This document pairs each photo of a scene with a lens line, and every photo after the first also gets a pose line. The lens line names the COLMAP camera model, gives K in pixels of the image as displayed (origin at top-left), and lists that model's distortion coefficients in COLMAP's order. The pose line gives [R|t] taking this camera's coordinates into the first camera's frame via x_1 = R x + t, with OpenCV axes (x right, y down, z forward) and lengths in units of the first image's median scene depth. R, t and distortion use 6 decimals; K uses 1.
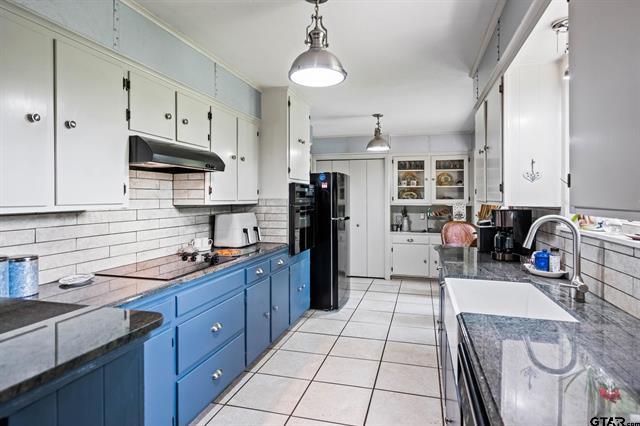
lens RADIAL K [[359.2, 0, 320.0], [0, 359.2, 209.3], [0, 0, 1]] dist [-0.001493, 0.000497]
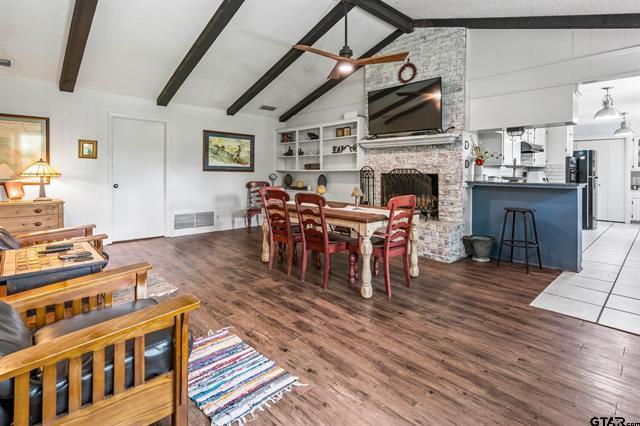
lens RADIAL K [[319.0, 0, 311.5], [0, 319.0, 174.4], [0, 0, 1]] dist [0.005285, 0.000123]
pose [[0.848223, 0.015428, -0.529414, -0.203987], [-0.026137, 0.999577, -0.012746, 0.050733], [0.528994, 0.024649, 0.848268, -0.743313]]
